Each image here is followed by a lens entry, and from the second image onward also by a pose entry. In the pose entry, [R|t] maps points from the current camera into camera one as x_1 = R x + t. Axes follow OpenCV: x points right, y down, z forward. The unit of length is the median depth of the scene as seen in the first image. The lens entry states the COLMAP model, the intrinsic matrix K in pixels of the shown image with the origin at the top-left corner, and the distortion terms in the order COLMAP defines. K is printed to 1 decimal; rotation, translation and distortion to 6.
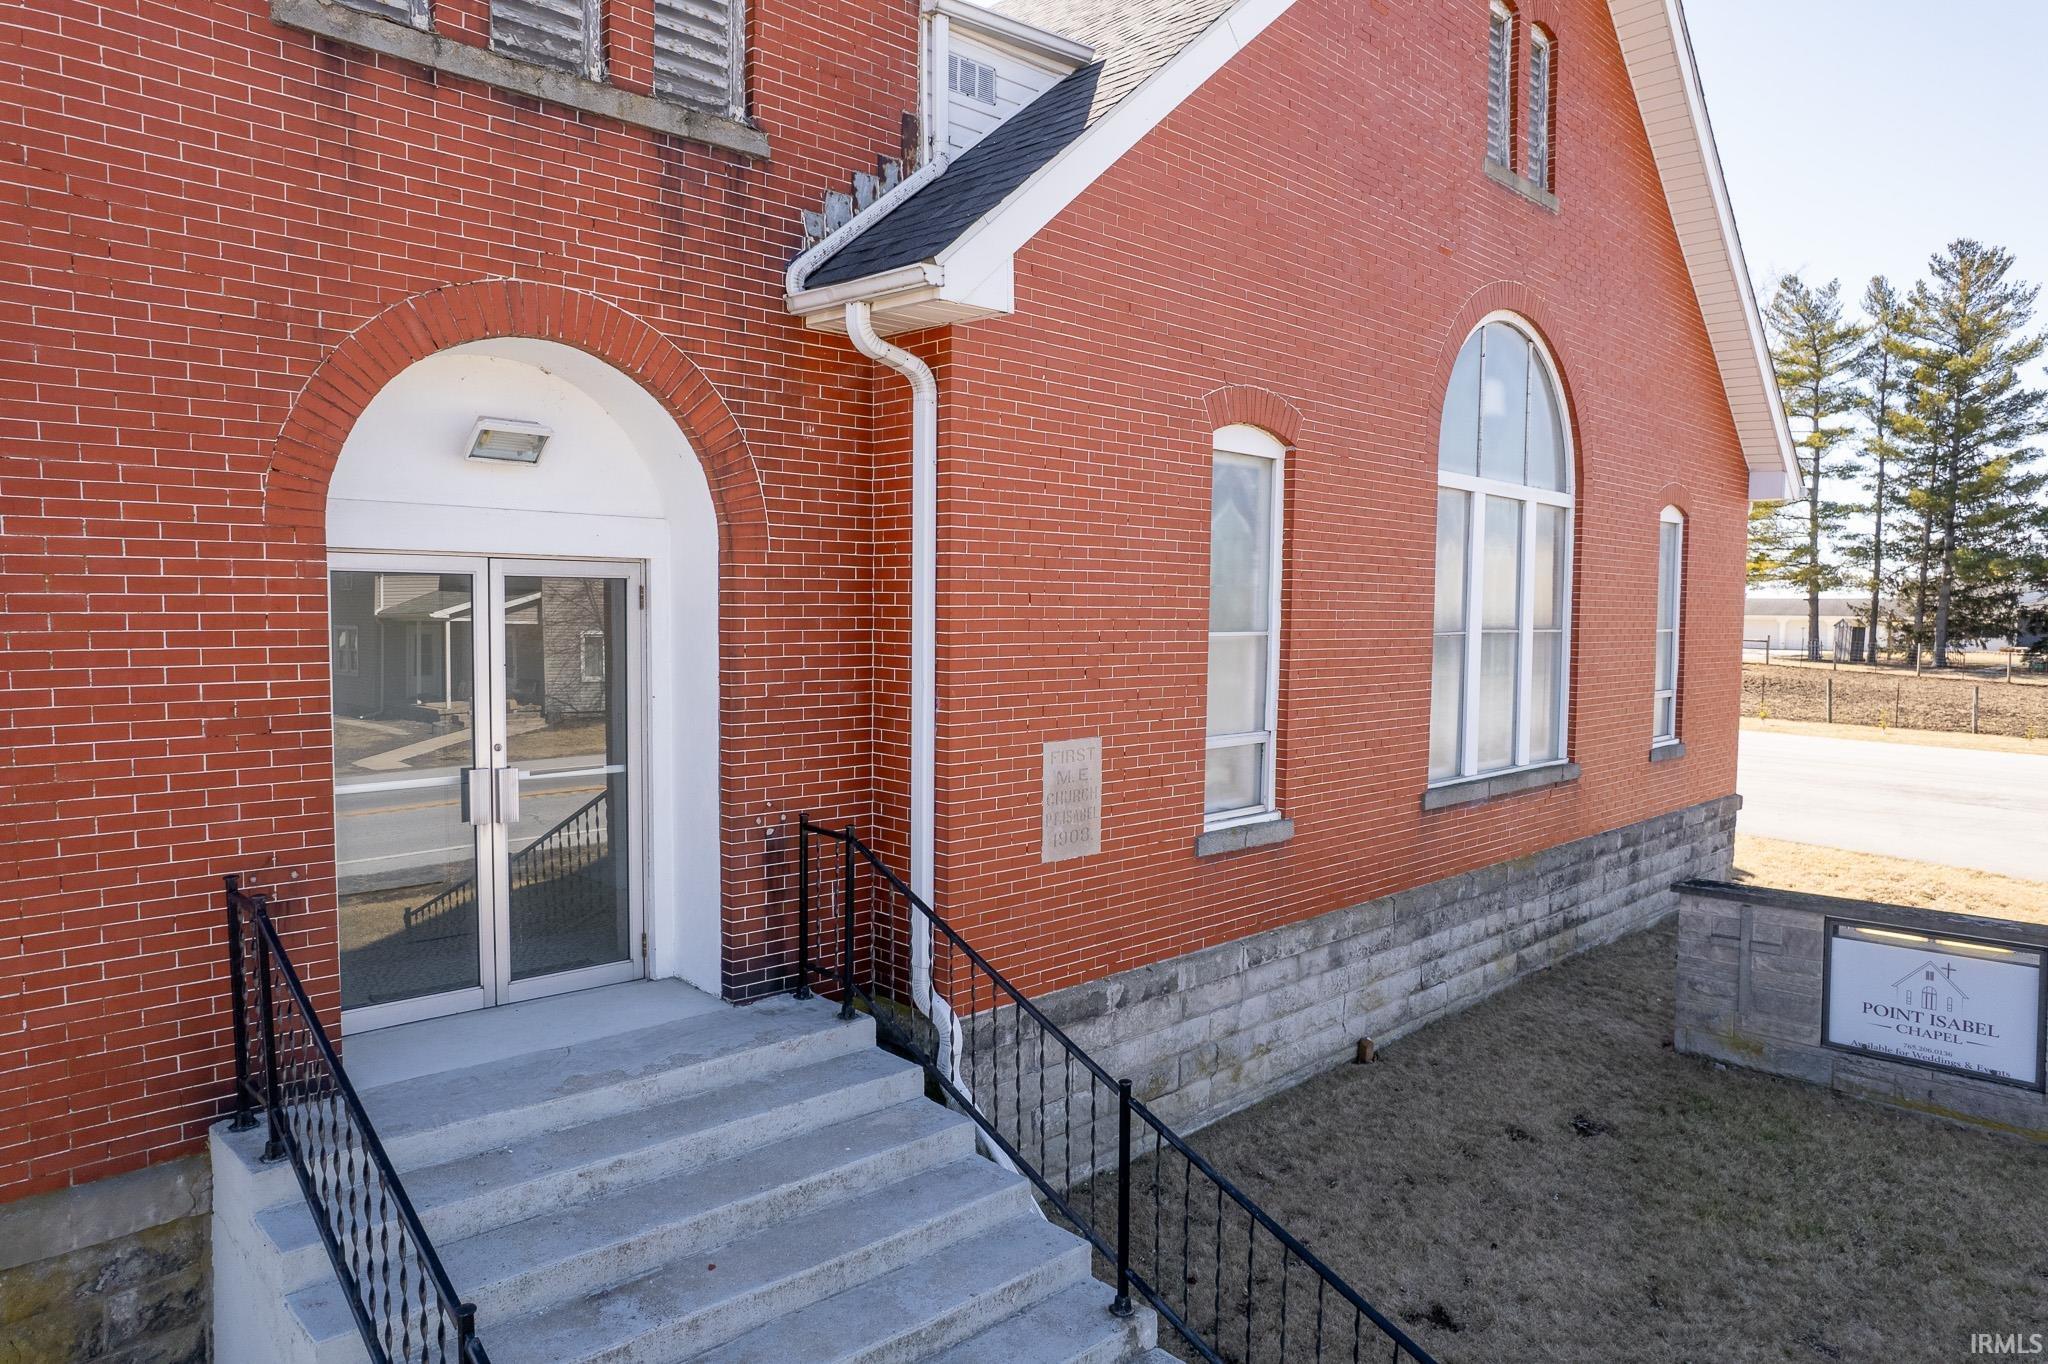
lens RADIAL K [[1314.1, 0, 1034.1], [0, 1314.1, 691.4], [0, 0, 1]] dist [-0.075795, 0.063078]
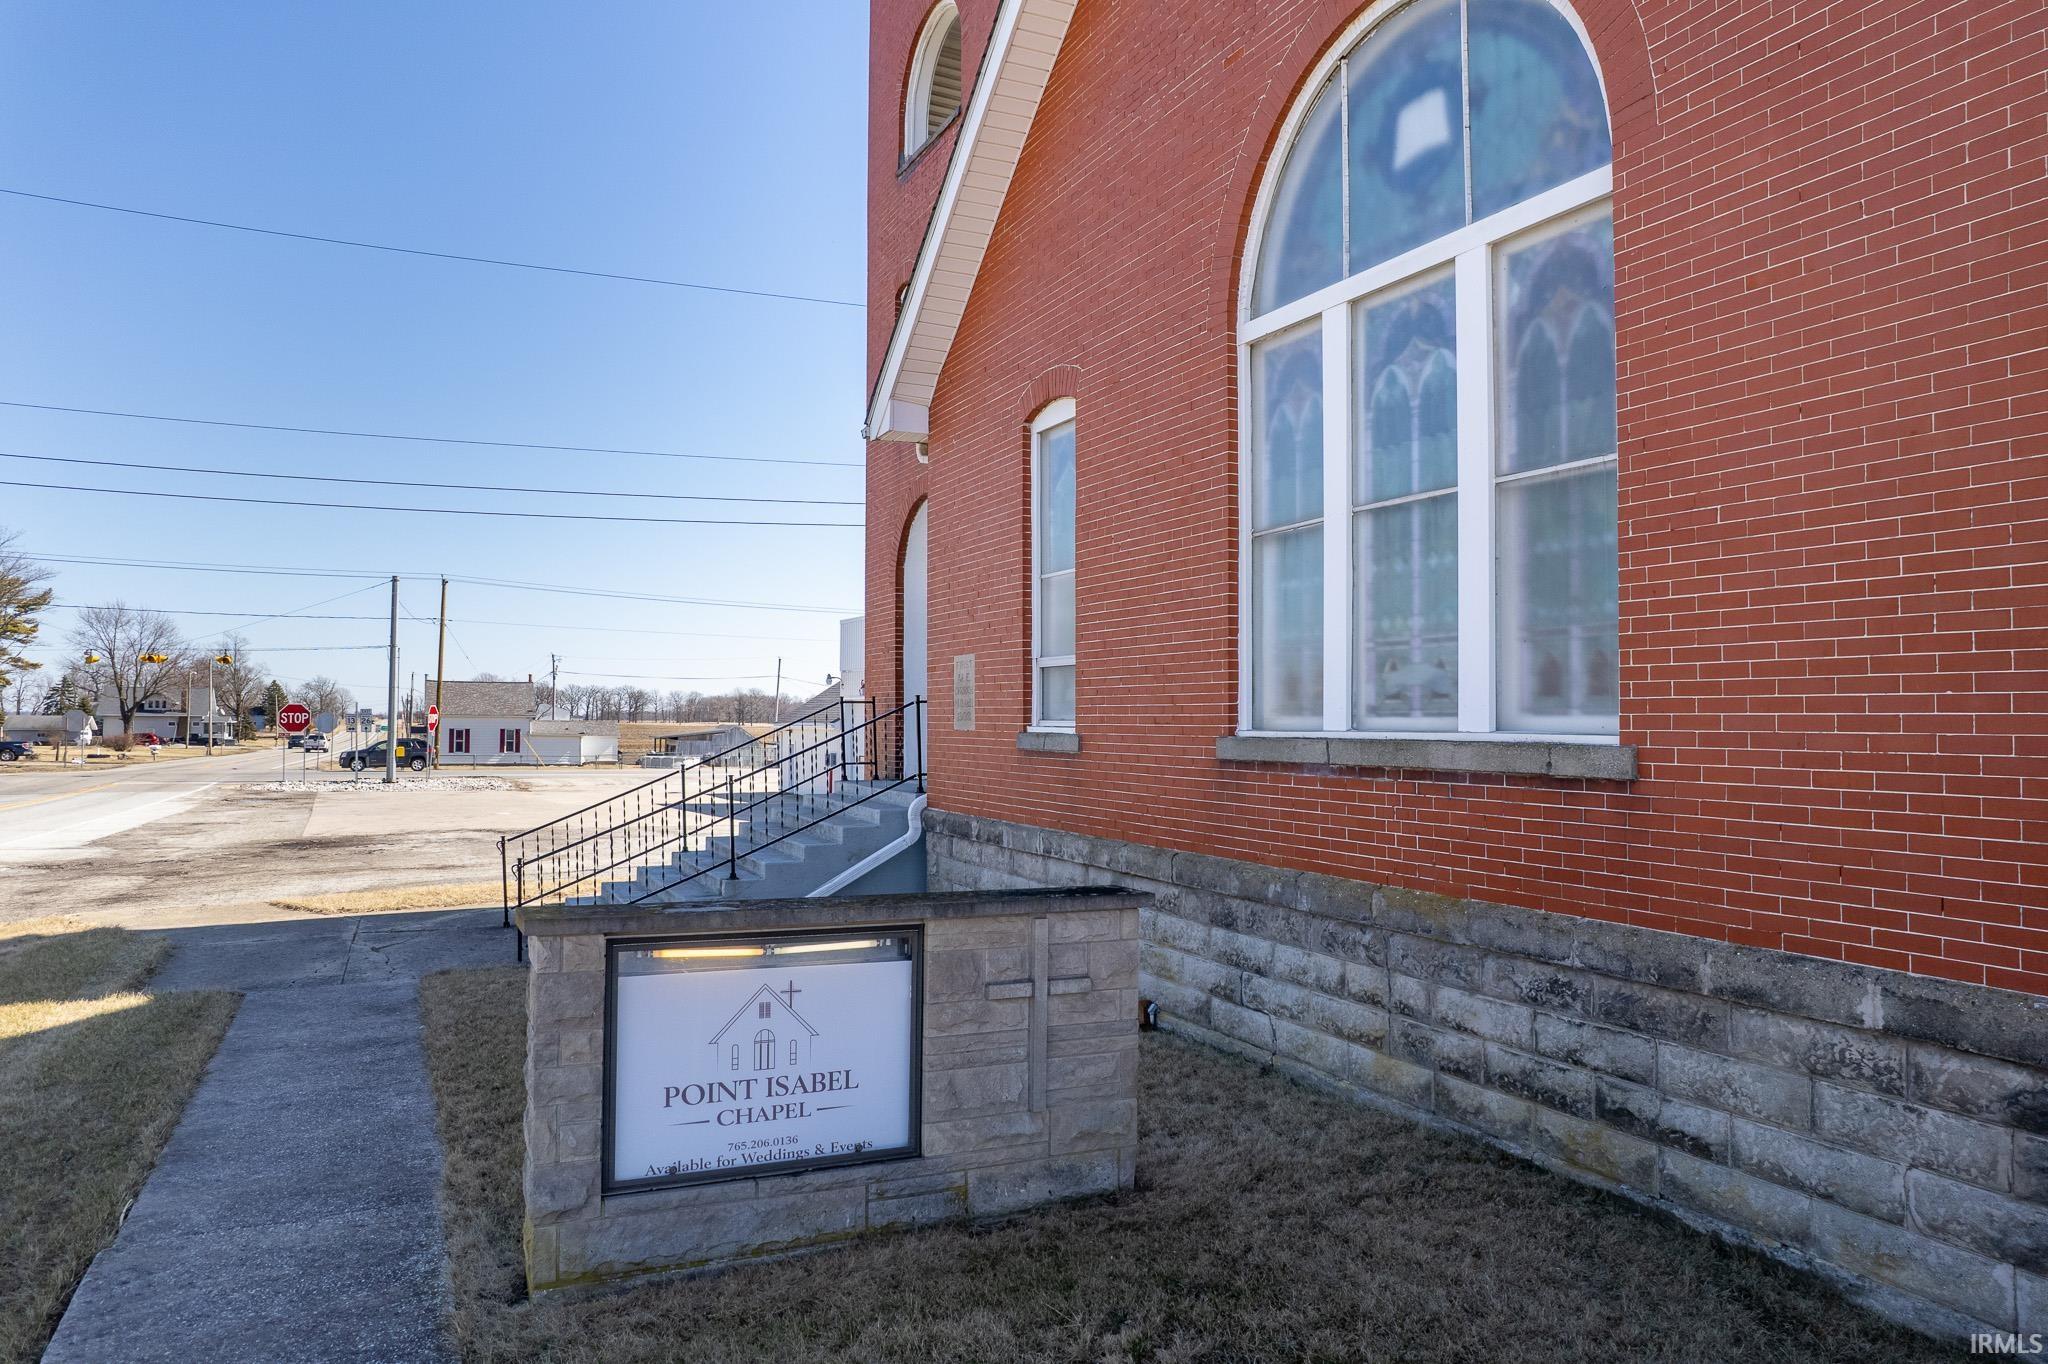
lens RADIAL K [[1314.1, 0, 1029.1], [0, 1314.1, 690.3], [0, 0, 1]] dist [-0.075795, 0.063078]
pose [[-0.327575, -0.032621, -0.944262, 1.291923], [-0.067428, 0.997663, -0.011074, 0.079026], [0.942416, 0.060042, -0.329009, 1.373061]]
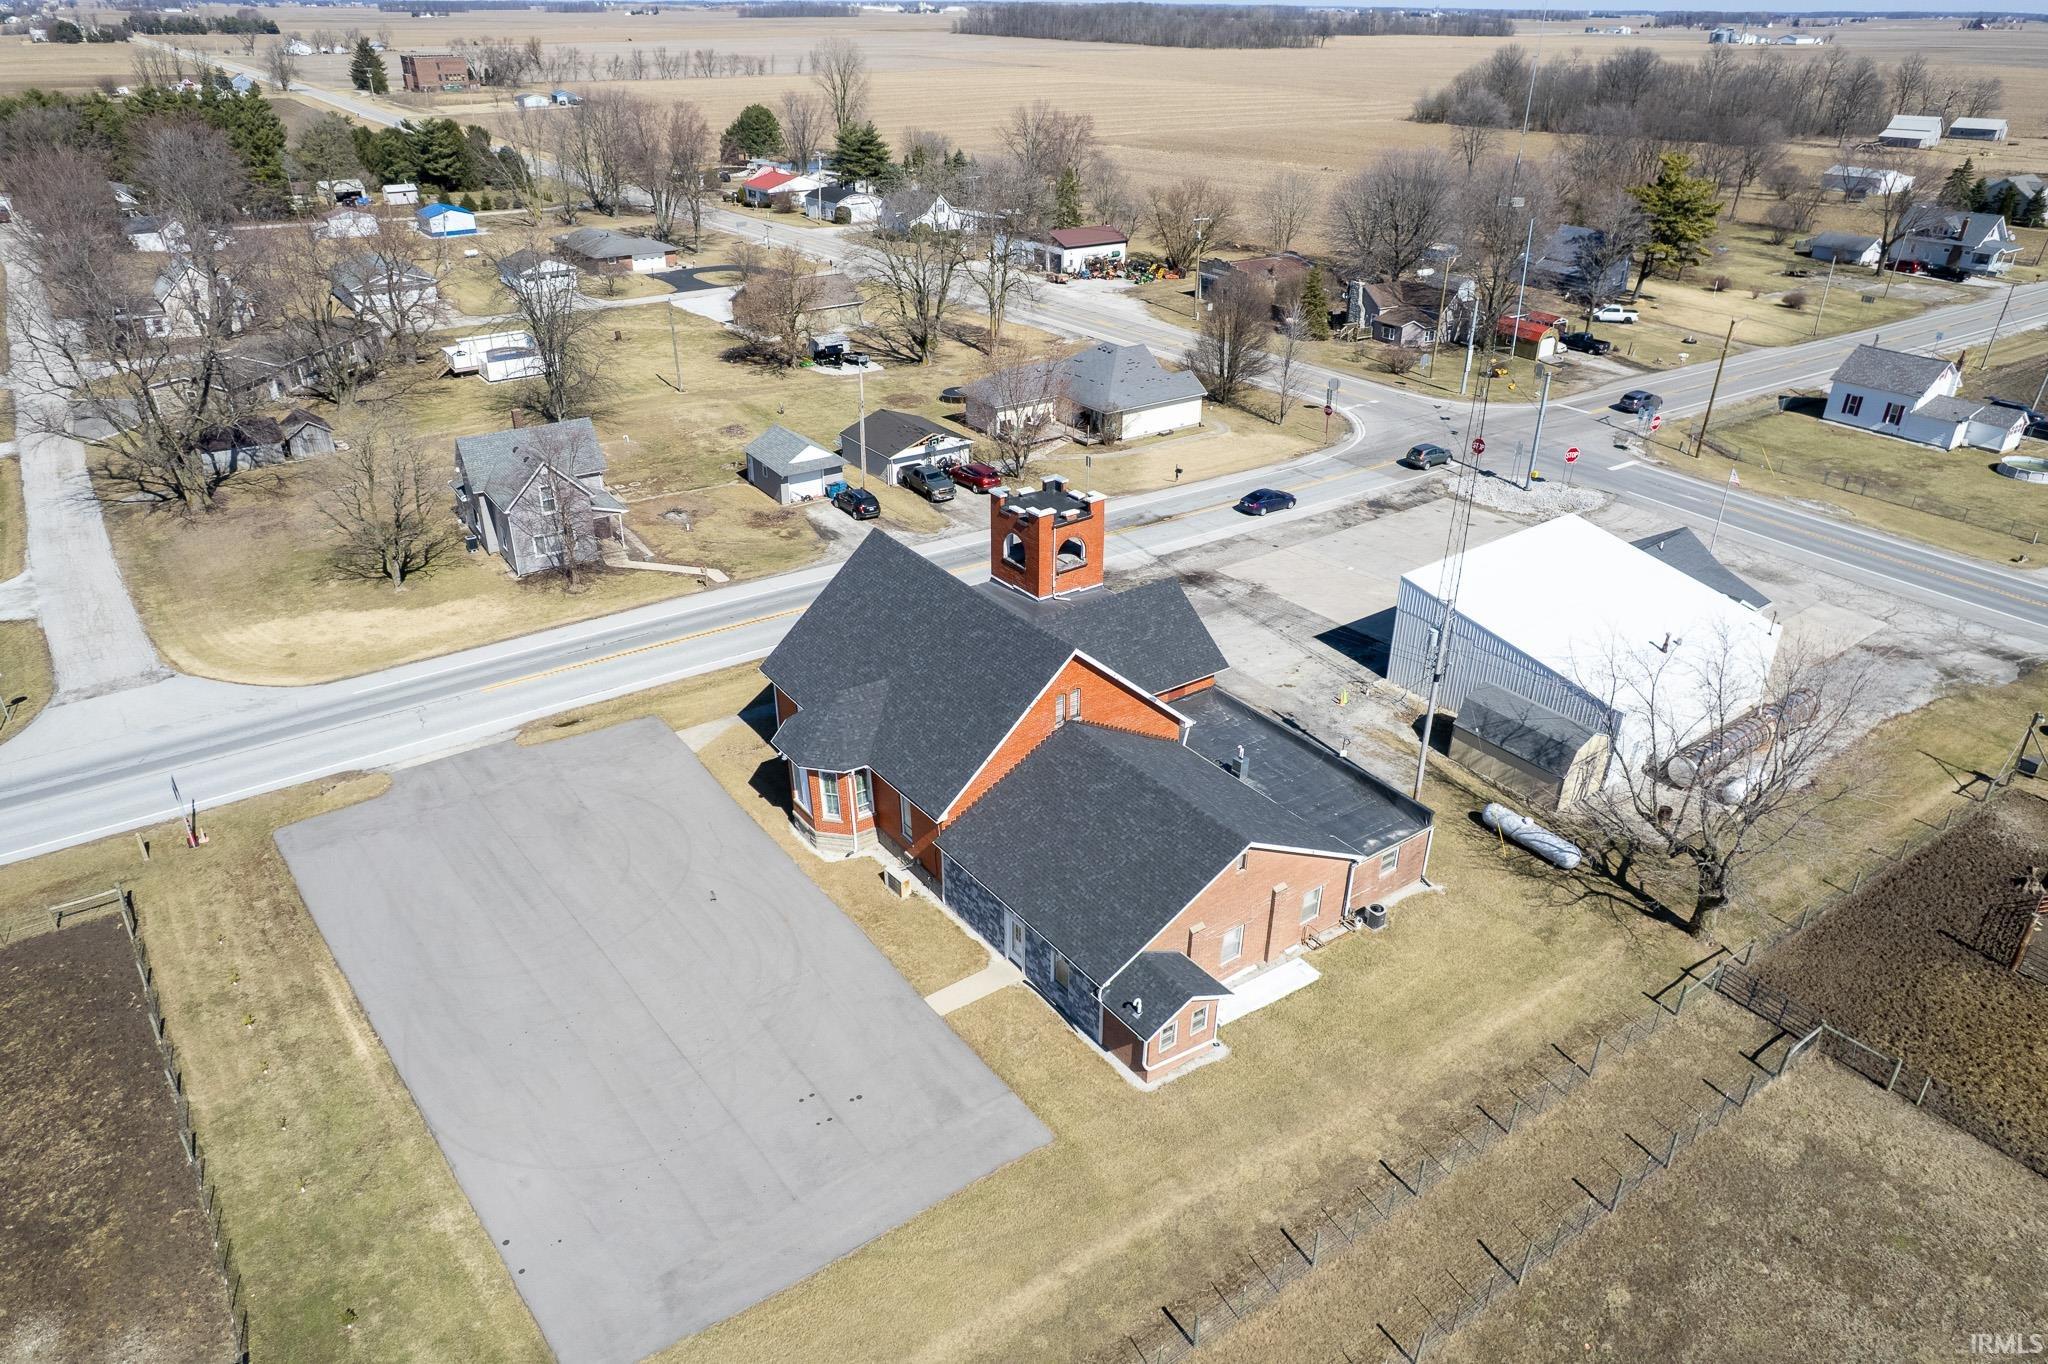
lens RADIAL K [[1314.1, 0, 1019.2], [0, 1314.1, 672.6], [0, 0, 1]] dist [-0.075795, 0.063078]
pose [[-0.985620, -0.090659, 0.142595, -1.439133], [-0.003906, 0.855882, 0.517157, -4.171160], [-0.168929, 0.509164, -0.843929, 7.955374]]
